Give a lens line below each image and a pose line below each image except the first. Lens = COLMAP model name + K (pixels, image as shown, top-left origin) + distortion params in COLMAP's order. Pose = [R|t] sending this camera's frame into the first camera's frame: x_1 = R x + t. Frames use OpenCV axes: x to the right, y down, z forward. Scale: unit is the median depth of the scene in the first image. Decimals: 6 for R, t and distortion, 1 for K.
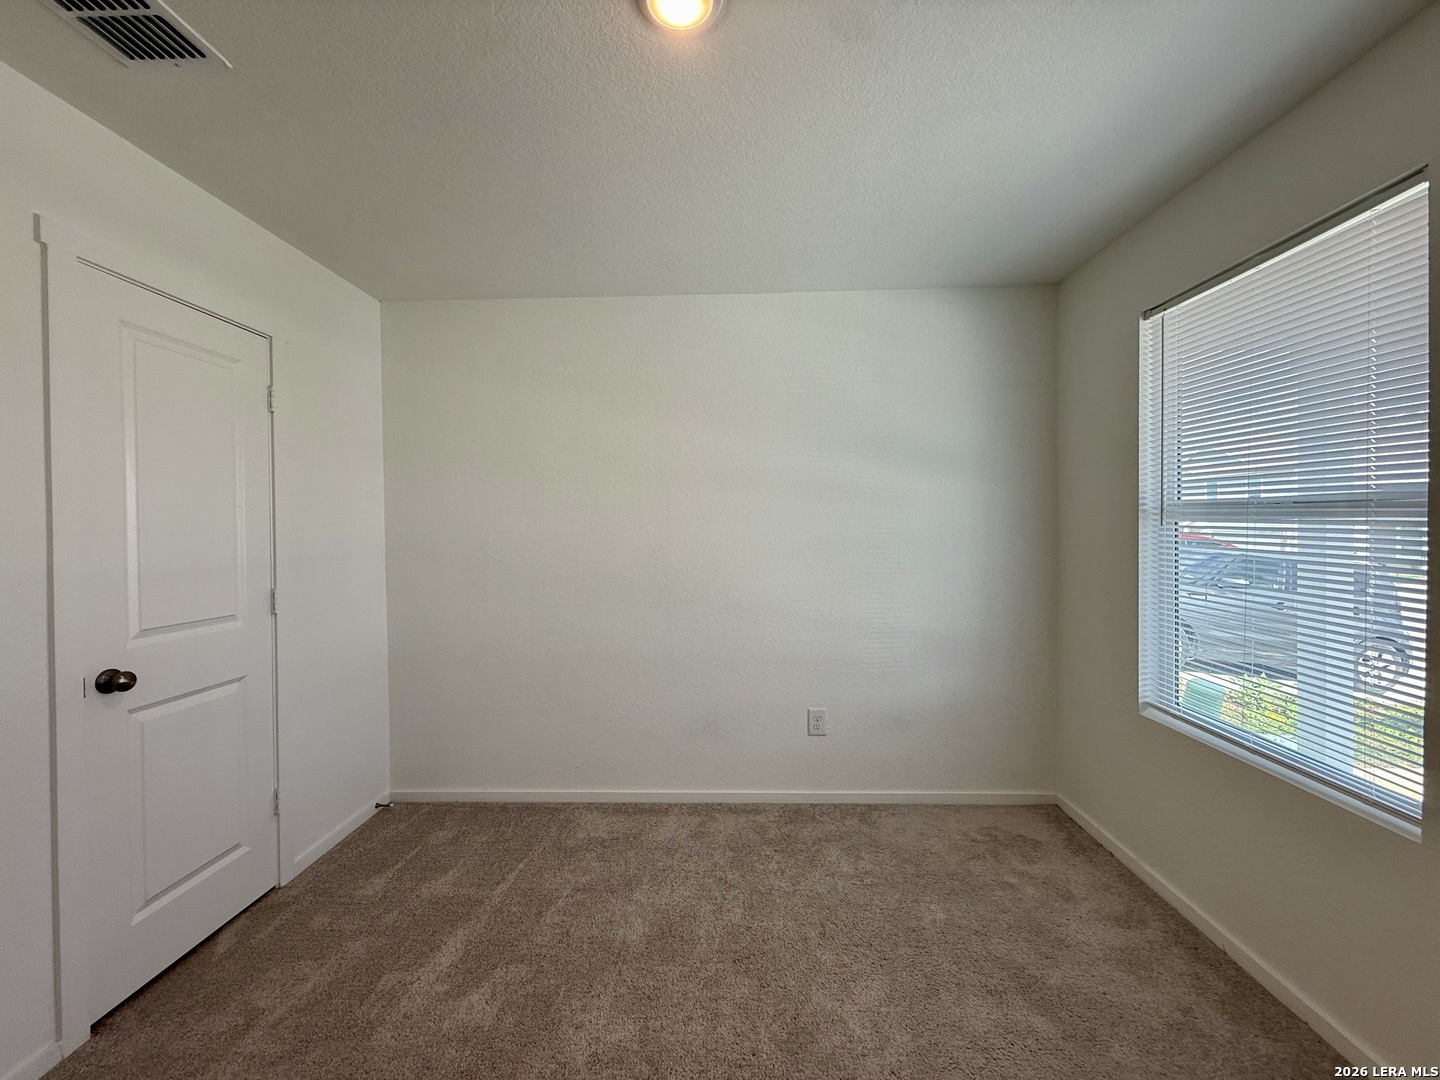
lens RADIAL K [[573.1, 0, 715.4], [0, 573.1, 538.1], [0, 0, 1]] dist [0.000359, 0.000024]
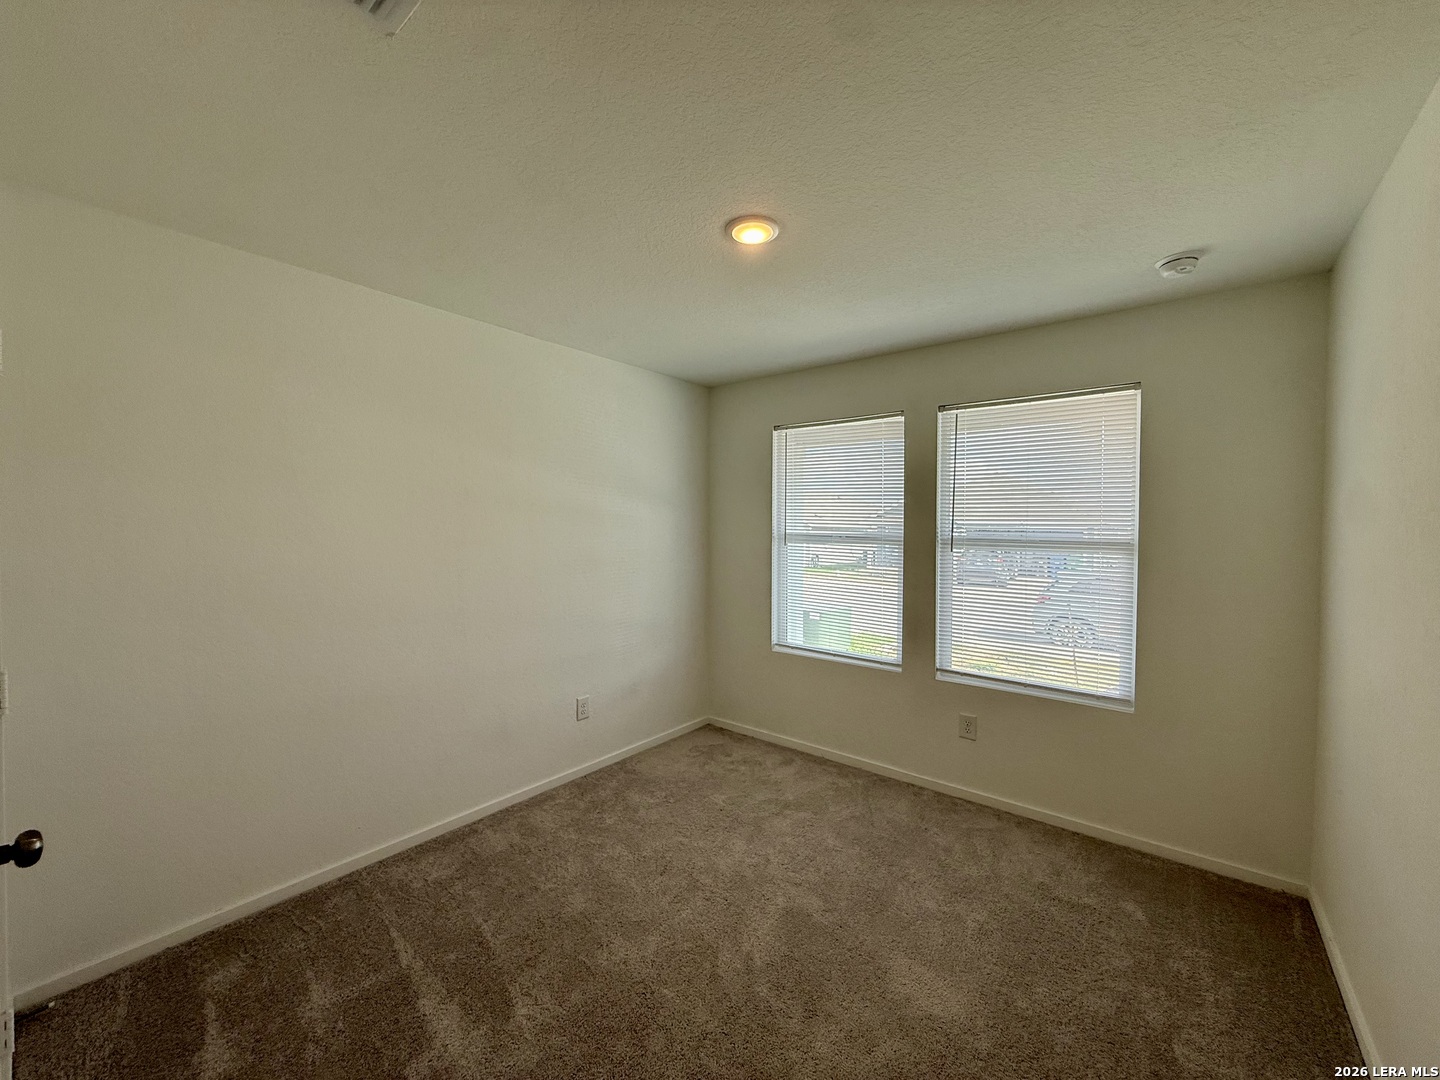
lens RADIAL K [[573.1, 0, 715.4], [0, 573.1, 538.1], [0, 0, 1]] dist [0.000359, 0.000024]
pose [[0.604079, -0.004433, 0.796912, -0.704419], [0.001935, 0.999990, 0.004095, -0.047609], [-0.796922, -0.000932, 0.604081, 0.056538]]
